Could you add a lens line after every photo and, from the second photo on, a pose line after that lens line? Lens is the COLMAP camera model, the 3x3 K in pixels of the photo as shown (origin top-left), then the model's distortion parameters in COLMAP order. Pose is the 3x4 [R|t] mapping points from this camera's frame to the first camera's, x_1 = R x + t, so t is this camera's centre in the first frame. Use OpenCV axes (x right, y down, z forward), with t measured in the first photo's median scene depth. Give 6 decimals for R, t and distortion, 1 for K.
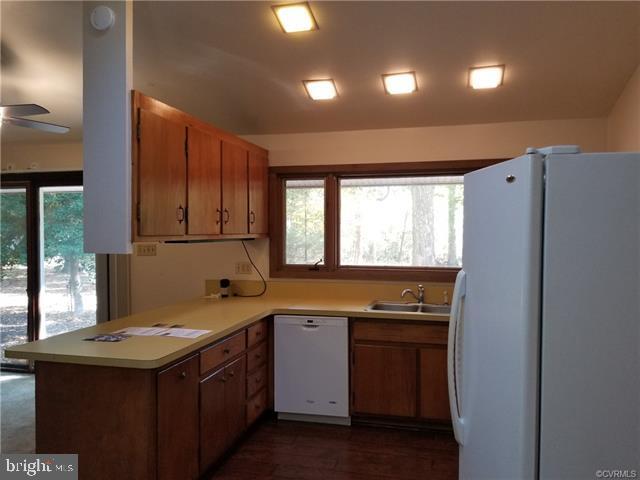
lens RADIAL K [[496.6, 0, 330.3], [0, 496.6, 241.5], [0, 0, 1]] dist [0.048465, -0.006065]
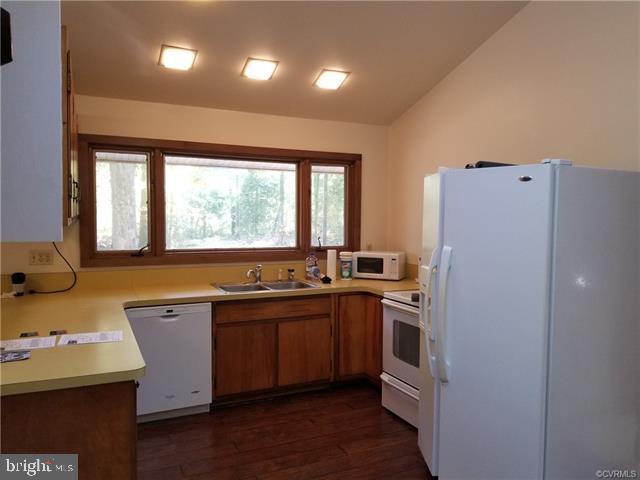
lens RADIAL K [[496.6, 0, 330.3], [0, 496.6, 241.5], [0, 0, 1]] dist [0.048465, -0.006065]
pose [[0.774830, -0.027552, 0.631569, -0.358659], [0.003976, 0.999242, 0.038713, -0.002006], [-0.632157, -0.027485, 0.774352, 0.092588]]
